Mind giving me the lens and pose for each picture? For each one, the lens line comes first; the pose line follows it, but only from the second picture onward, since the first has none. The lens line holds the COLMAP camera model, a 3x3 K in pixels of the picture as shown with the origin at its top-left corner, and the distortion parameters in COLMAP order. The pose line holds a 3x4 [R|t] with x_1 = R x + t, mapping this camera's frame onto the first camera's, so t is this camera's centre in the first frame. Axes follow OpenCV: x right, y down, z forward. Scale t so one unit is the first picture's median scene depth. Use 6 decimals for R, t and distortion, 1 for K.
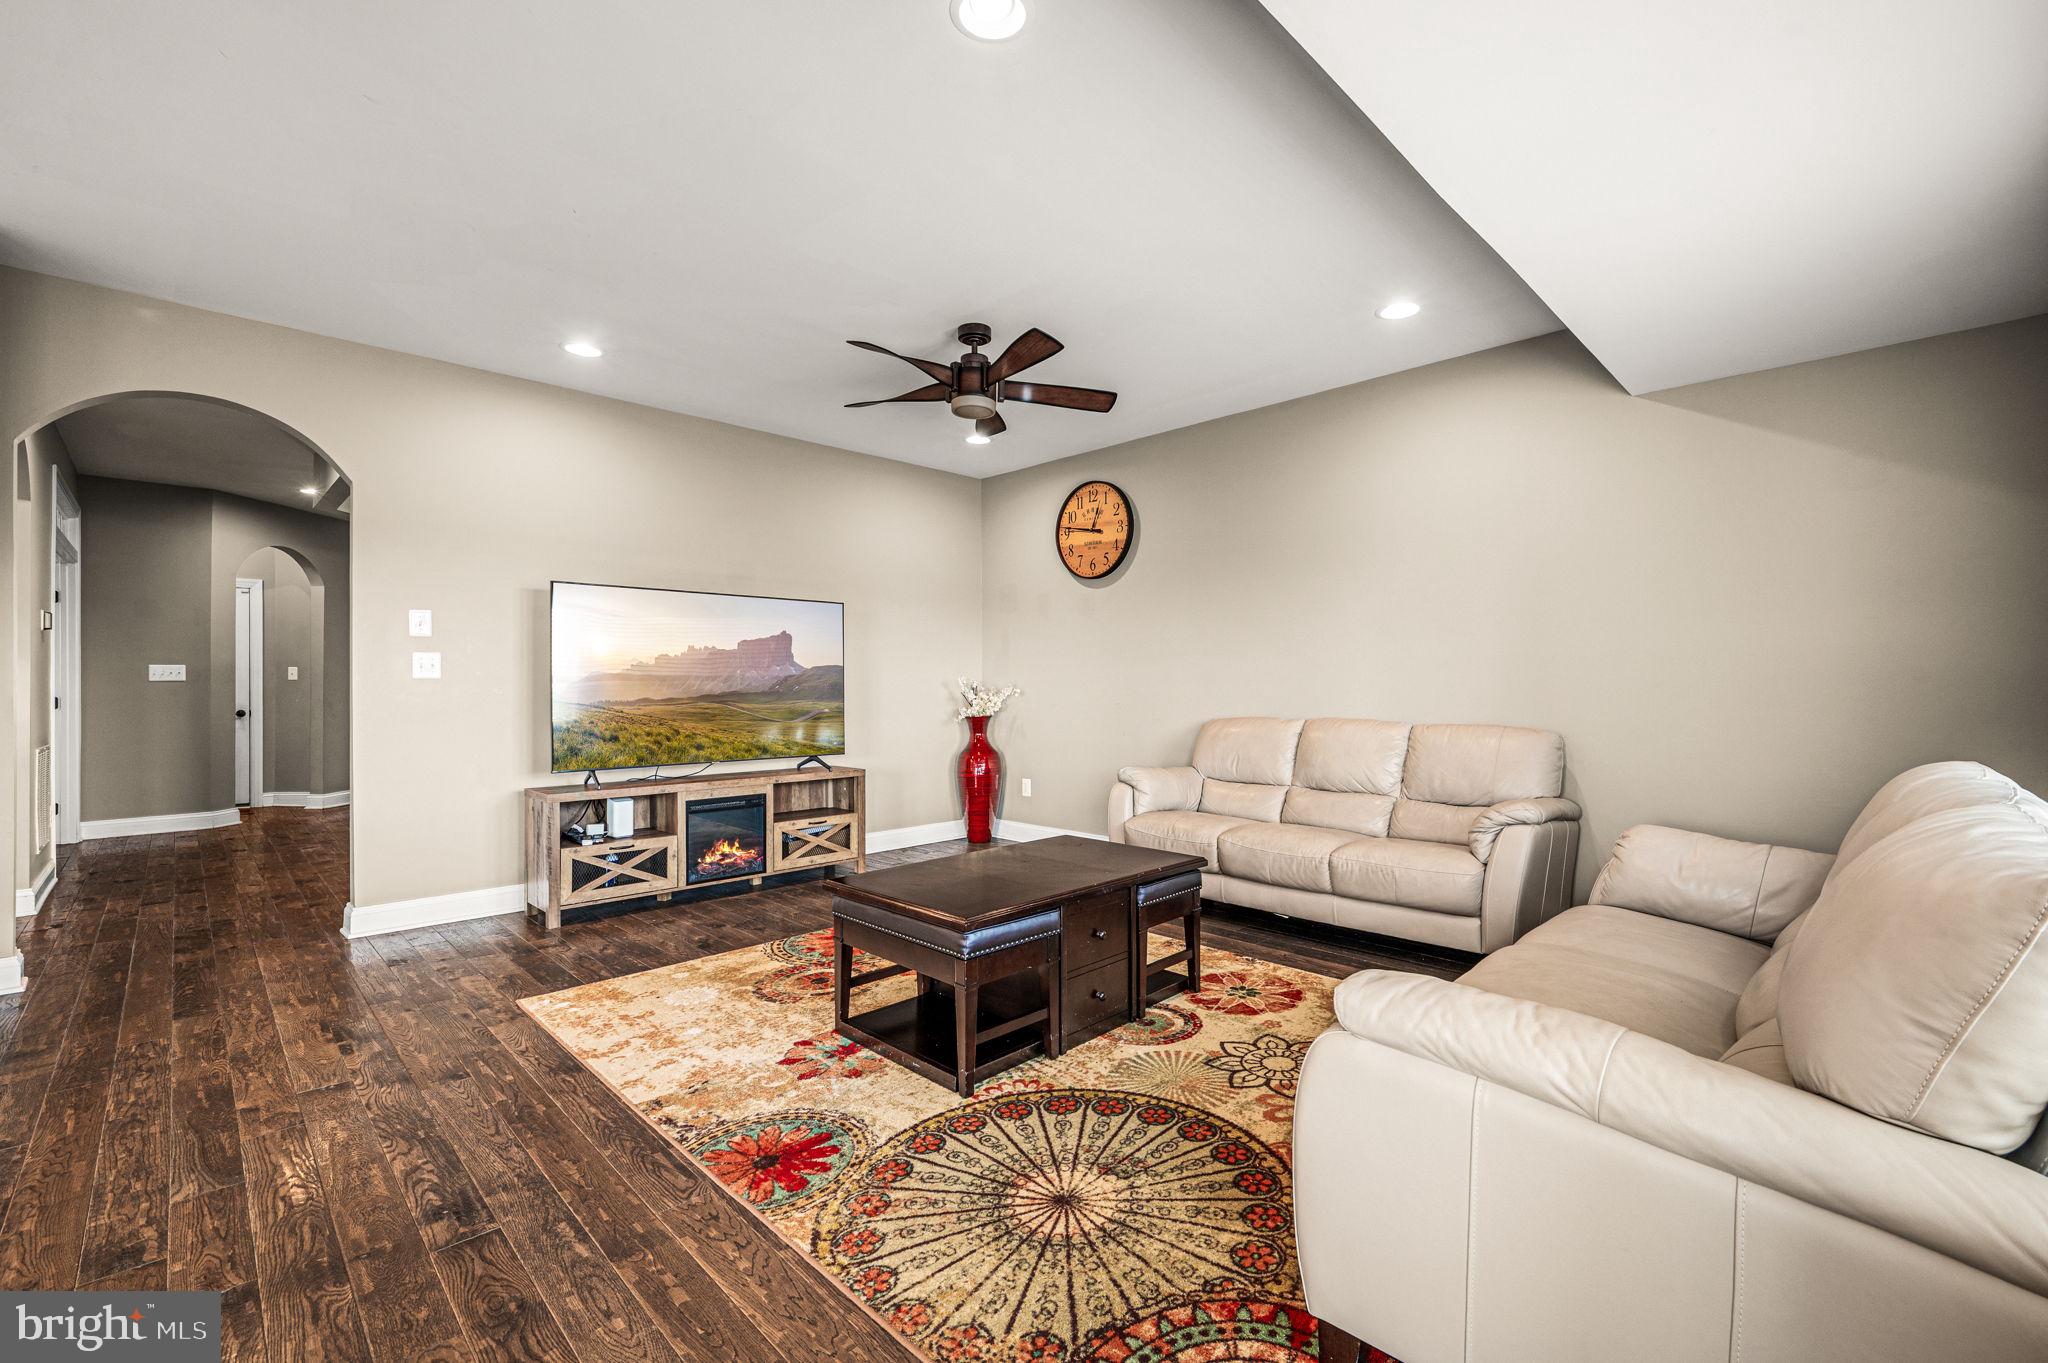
lens RADIAL K [[869.2, 0, 1032.6], [0, 869.2, 684.2], [0, 0, 1]] dist [-0.010361, 0.000023]
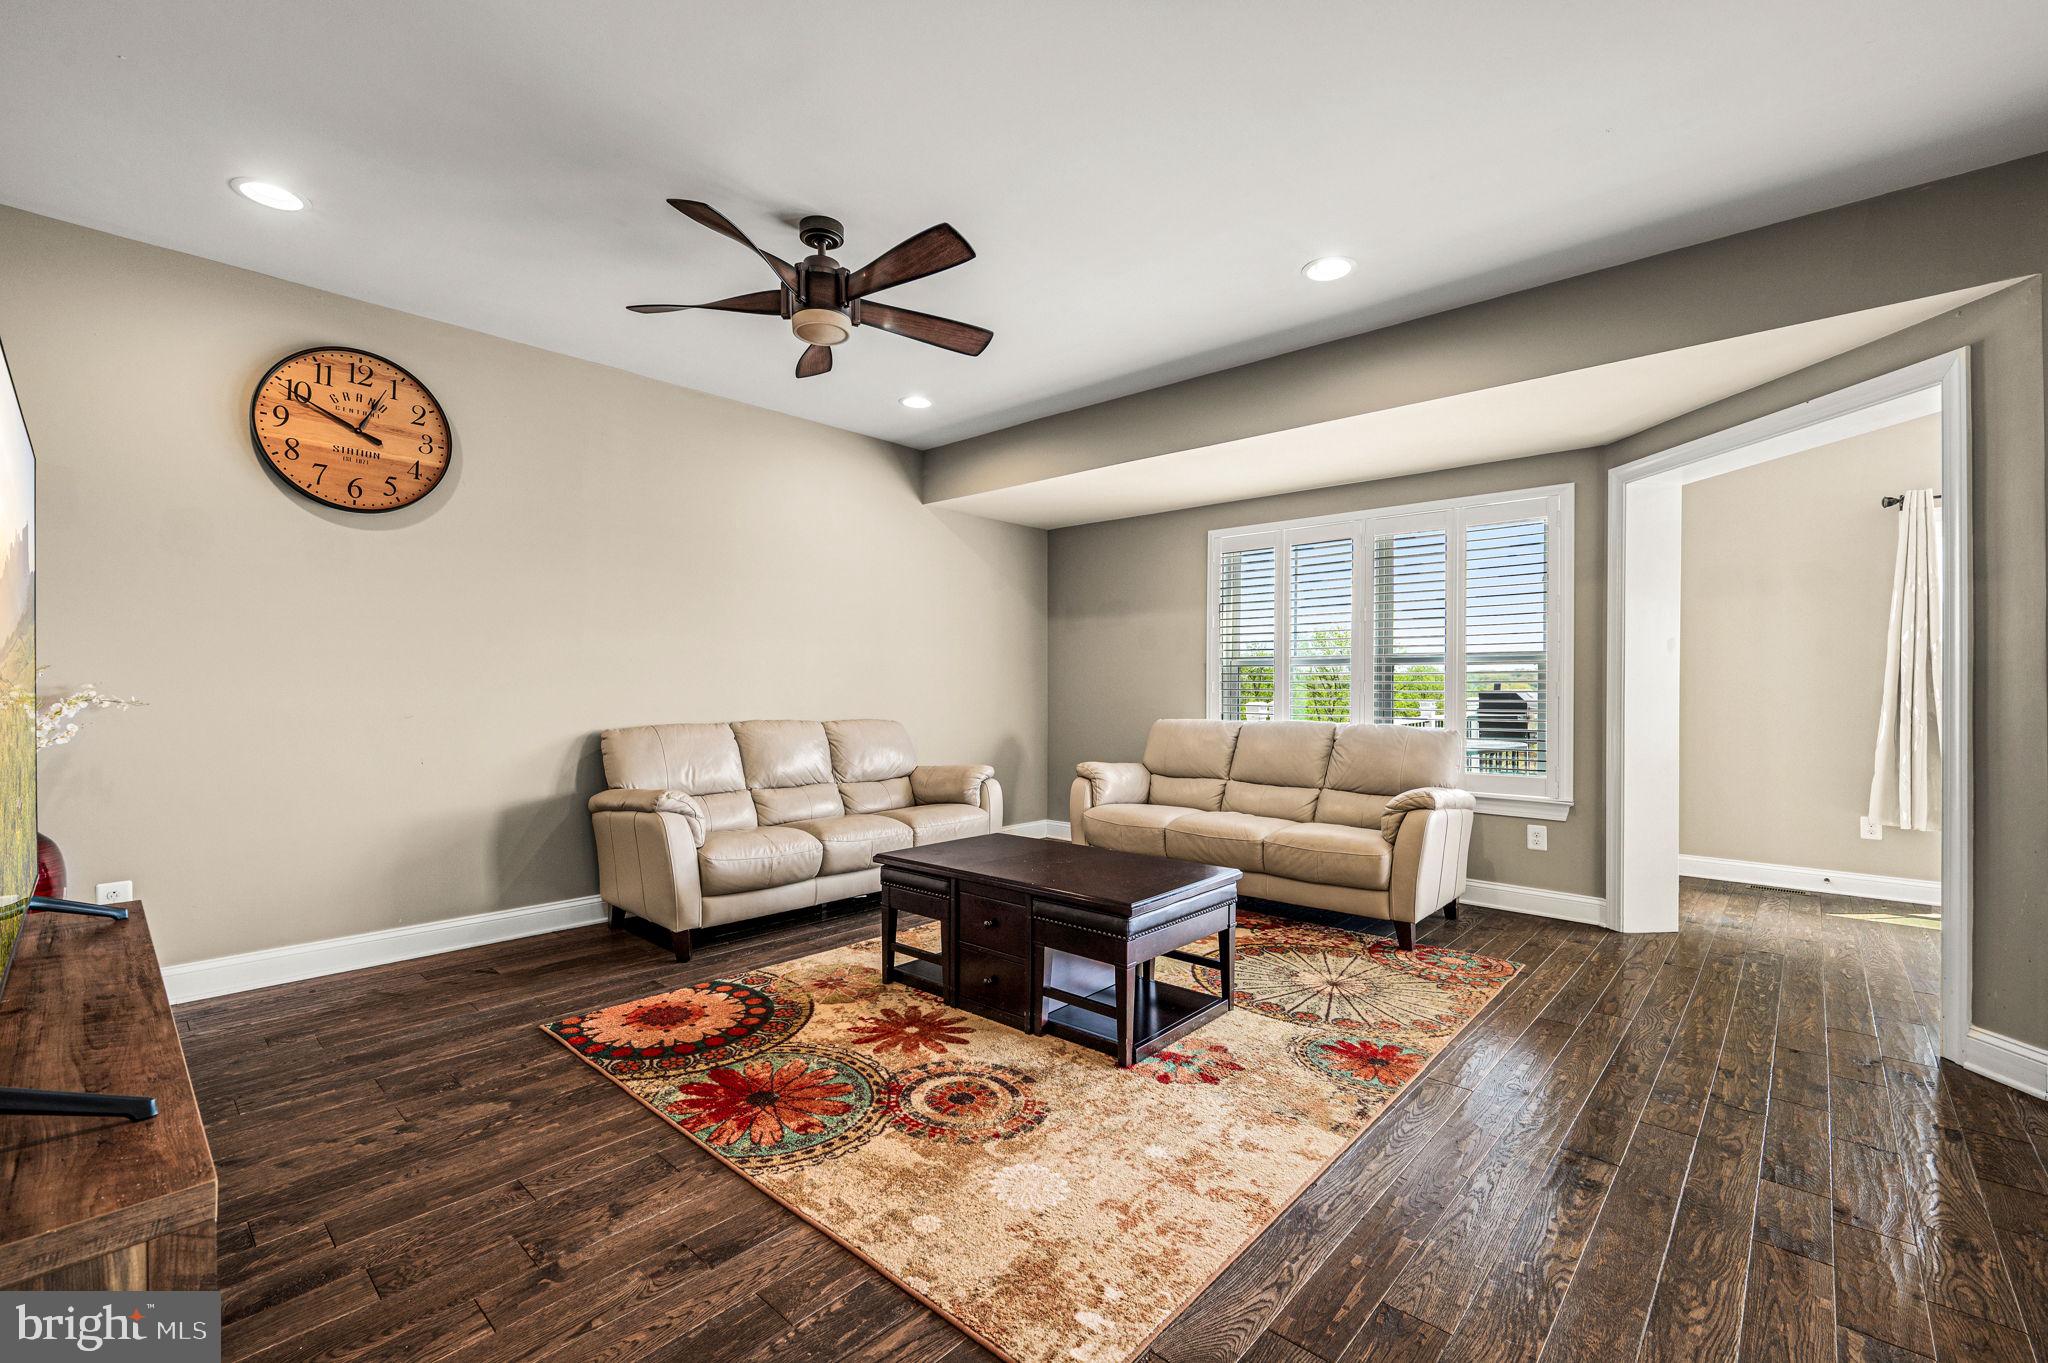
lens RADIAL K [[869.2, 0, 1028.4], [0, 869.2, 689.8], [0, 0, 1]] dist [-0.010361, 0.000023]
pose [[-0.051416, -0.000152, 0.998677, -1.104601], [-0.001088, 0.999999, 0.000097, 0.002631], [-0.998677, -0.001082, -0.051416, 1.122238]]
